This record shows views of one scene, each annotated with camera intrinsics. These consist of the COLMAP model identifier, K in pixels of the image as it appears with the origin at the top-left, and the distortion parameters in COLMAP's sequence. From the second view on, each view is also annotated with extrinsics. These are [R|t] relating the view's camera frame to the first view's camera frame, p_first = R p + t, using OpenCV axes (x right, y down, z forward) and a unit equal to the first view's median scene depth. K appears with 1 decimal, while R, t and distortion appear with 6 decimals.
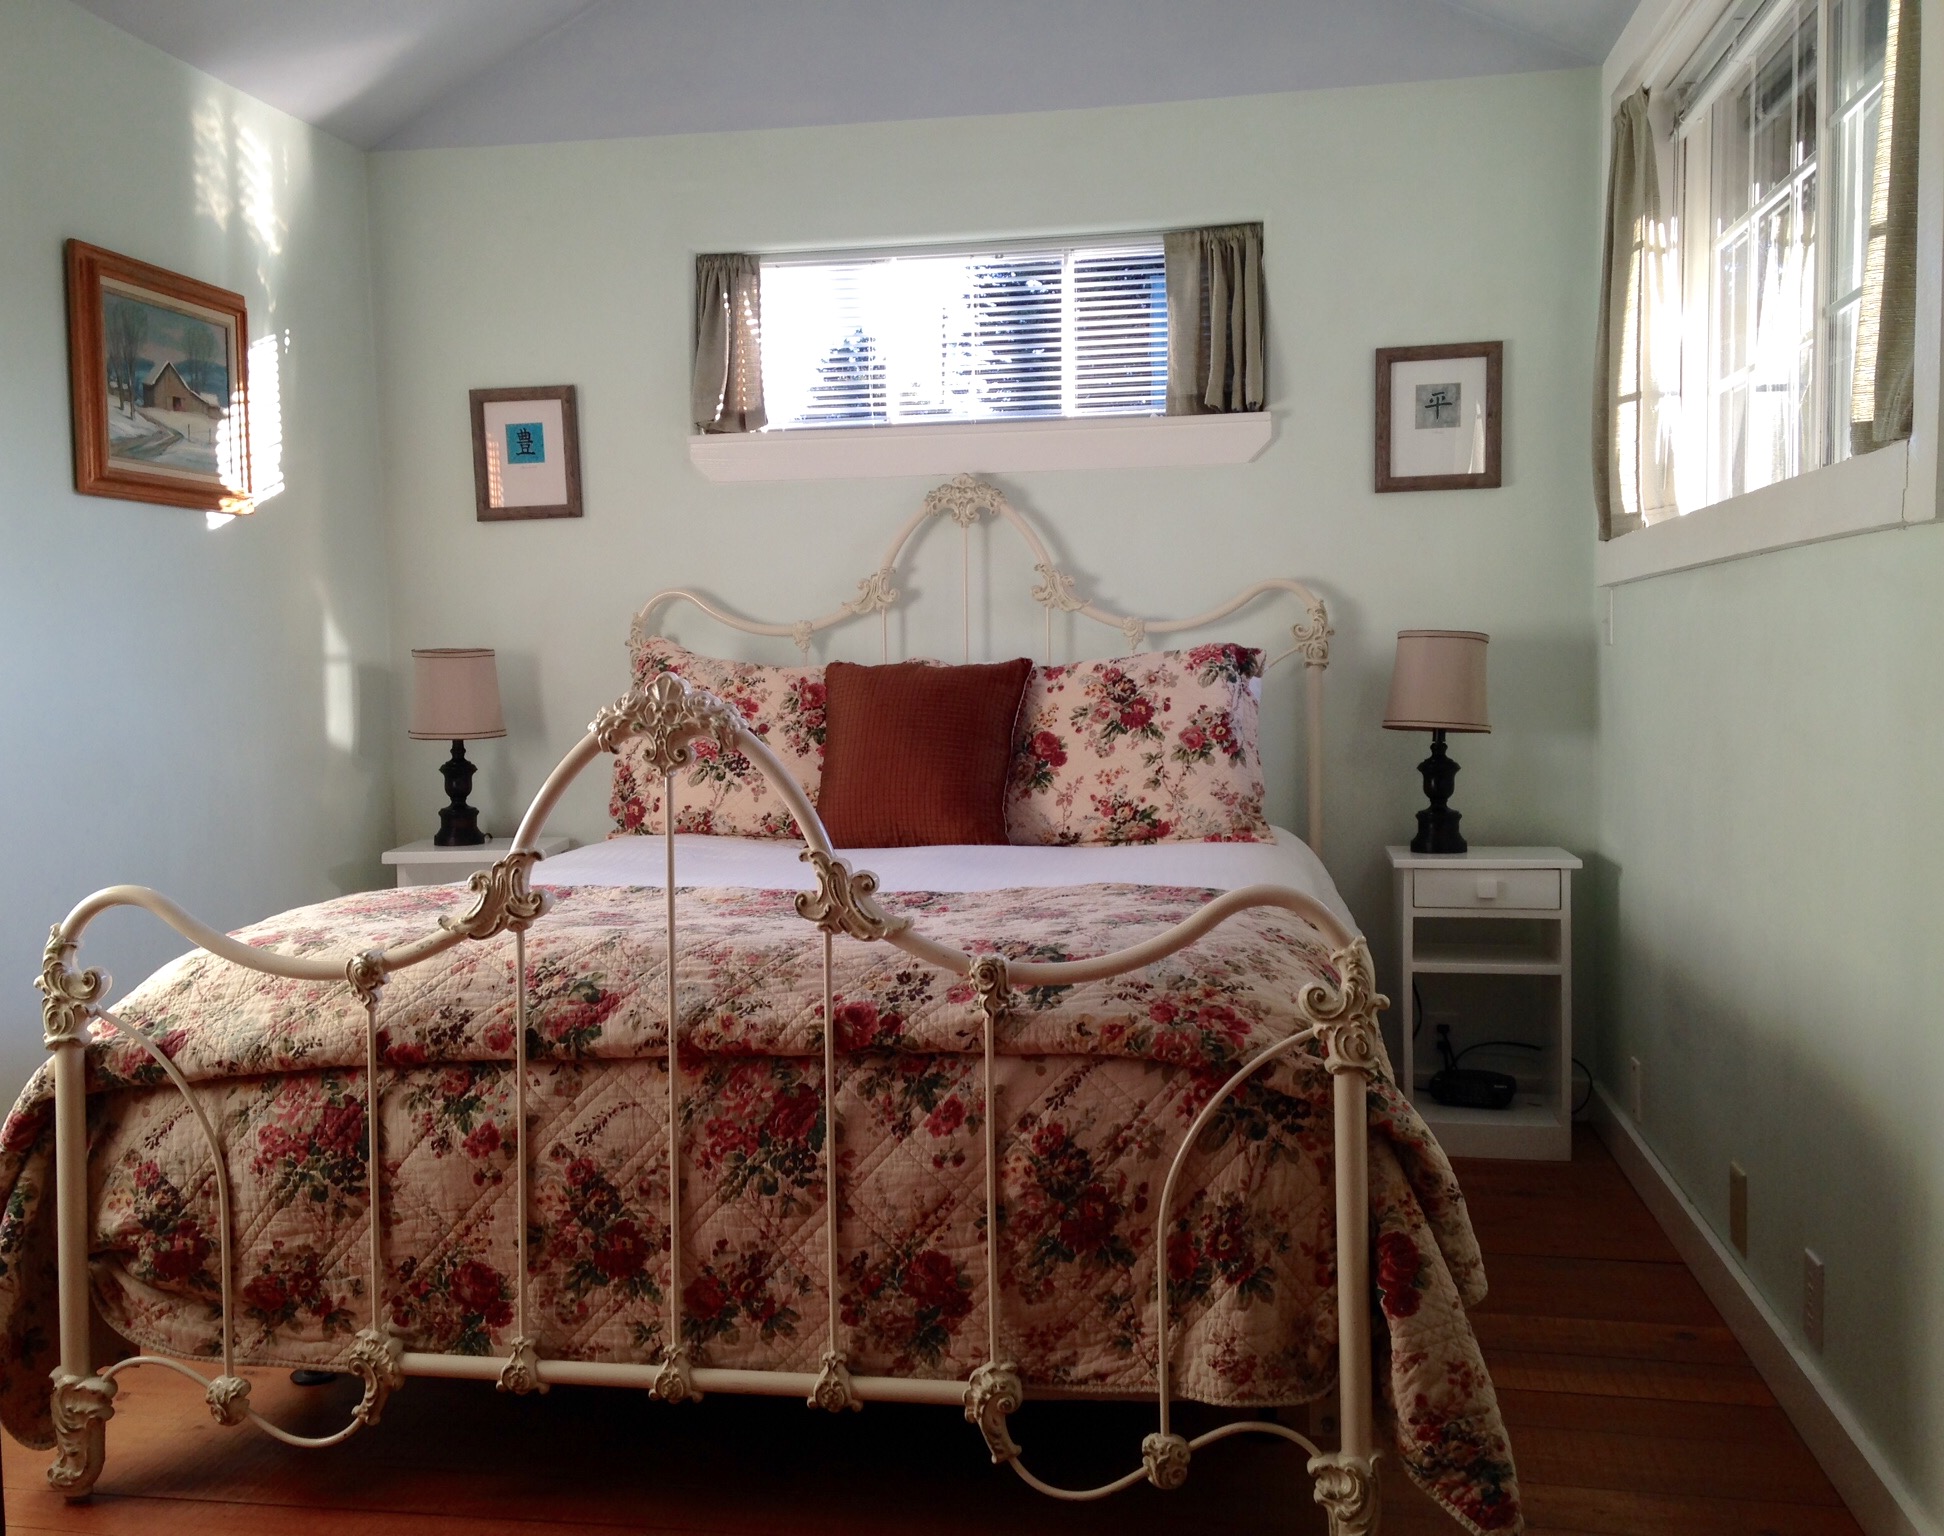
lens RADIAL K [[1995.9, 0, 966.7], [0, 1995.9, 755.8], [0, 0, 1]] dist [0.256632, 0.000000]
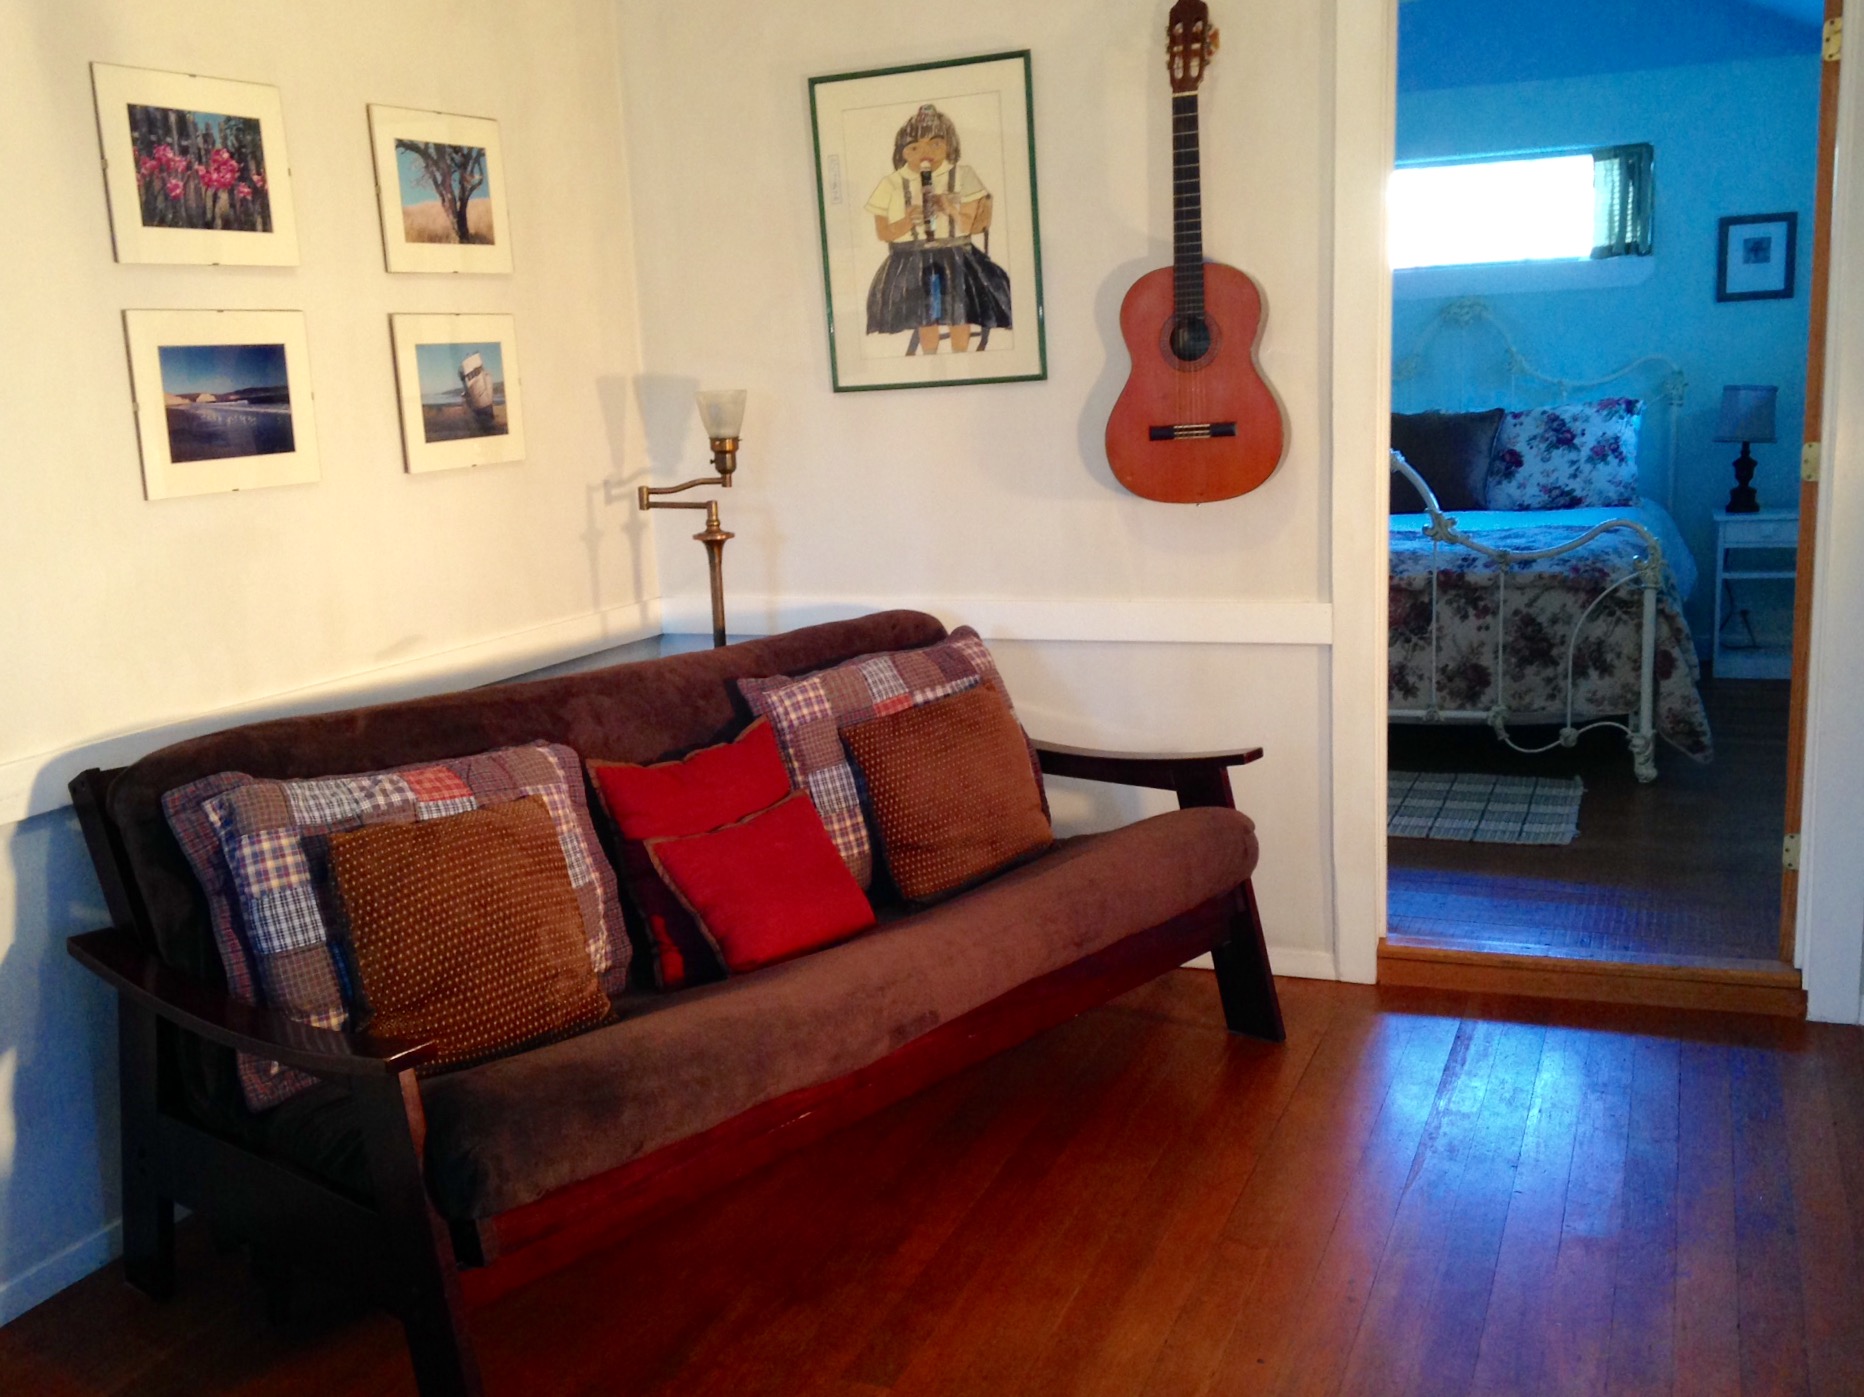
lens RADIAL K [[1774.7, 0, 923.1], [0, 1774.7, 709.9], [0, 0, 1]] dist [0.026233, 0.000000]
pose [[0.967934, 0.017147, -0.250620, -0.126514], [0.019271, 0.989659, 0.142139, -0.031693], [0.250466, -0.142411, 0.957594, -1.328442]]
